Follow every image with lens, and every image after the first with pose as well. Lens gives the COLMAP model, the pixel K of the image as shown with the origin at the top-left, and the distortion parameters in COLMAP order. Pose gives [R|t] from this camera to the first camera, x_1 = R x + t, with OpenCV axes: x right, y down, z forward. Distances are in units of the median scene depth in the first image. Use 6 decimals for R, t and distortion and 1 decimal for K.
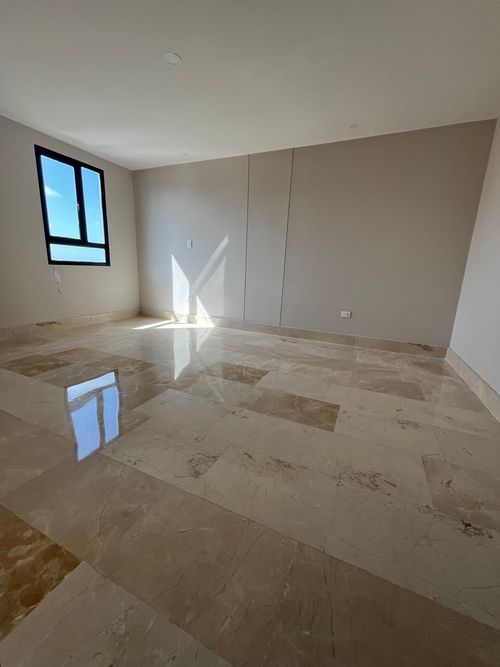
lens RADIAL K [[270.2, 0, 248.9], [0, 270.2, 335.8], [0, 0, 1]] dist [-0.005794, 0.000036]
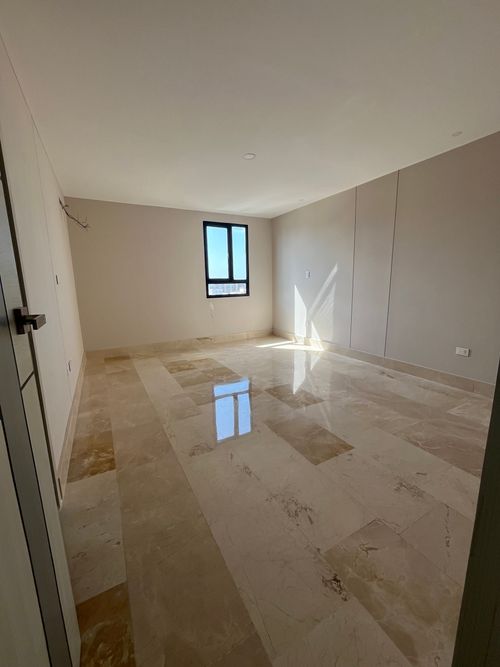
lens RADIAL K [[270.2, 0, 243.1], [0, 270.2, 335.3], [0, 0, 1]] dist [-0.005794, 0.000036]
pose [[0.794386, 0.055296, -0.604891, 0.305980], [-0.090135, 0.995554, -0.027363, -0.044047], [0.600689, 0.076258, 0.795838, -0.025675]]
